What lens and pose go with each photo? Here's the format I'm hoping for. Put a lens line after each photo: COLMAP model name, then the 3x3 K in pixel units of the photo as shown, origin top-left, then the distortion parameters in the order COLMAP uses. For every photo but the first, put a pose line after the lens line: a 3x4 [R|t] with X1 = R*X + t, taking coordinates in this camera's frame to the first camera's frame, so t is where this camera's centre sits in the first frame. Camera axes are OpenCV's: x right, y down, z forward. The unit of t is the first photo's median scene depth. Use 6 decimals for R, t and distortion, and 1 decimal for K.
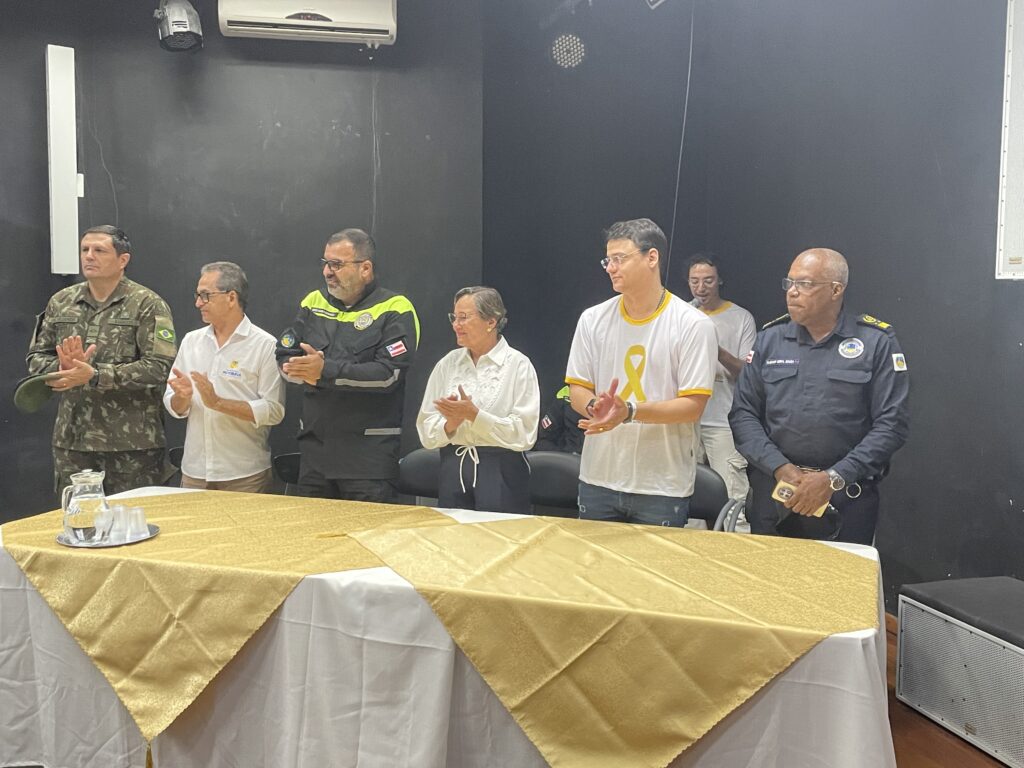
lens RADIAL K [[1178.0, 0, 512.9], [0, 1178.0, 381.1], [0, 0, 1]] dist [0.027988, 0.000000]
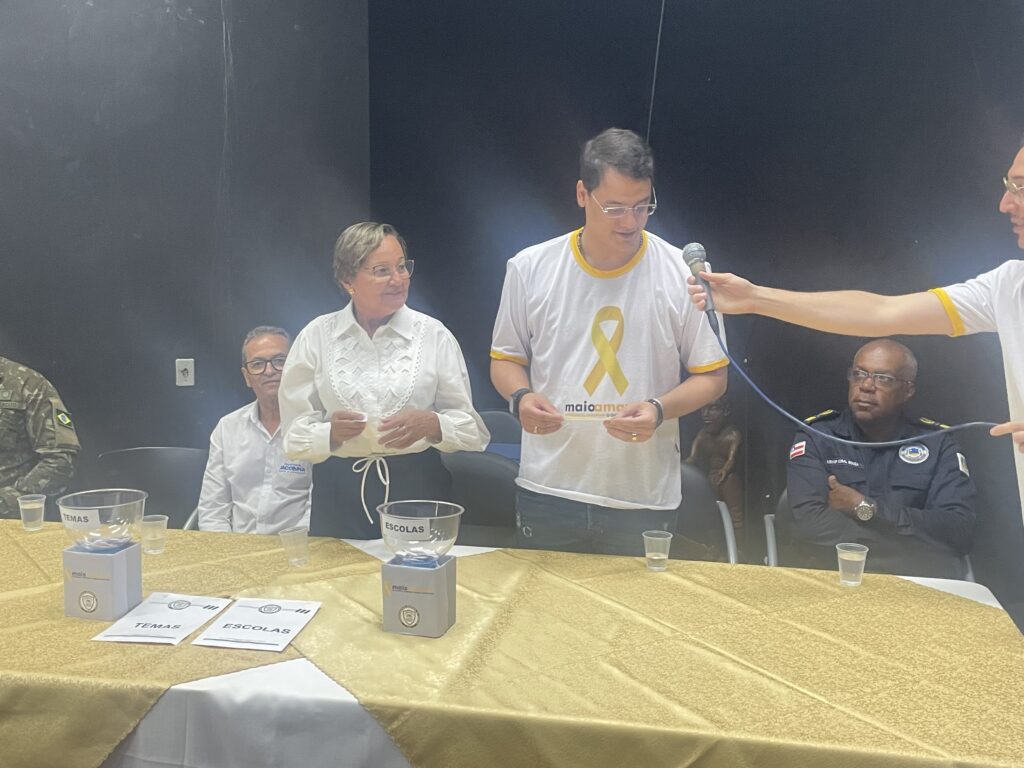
lens RADIAL K [[1084.7, 0, 510.5], [0, 1084.7, 393.8], [0, 0, 1]] dist [0.008208, 0.000000]
pose [[0.983820, -0.019154, 0.178135, -0.097943], [0.008391, 0.998104, 0.060979, -0.020538], [-0.178965, -0.058497, 0.982115, 0.409538]]
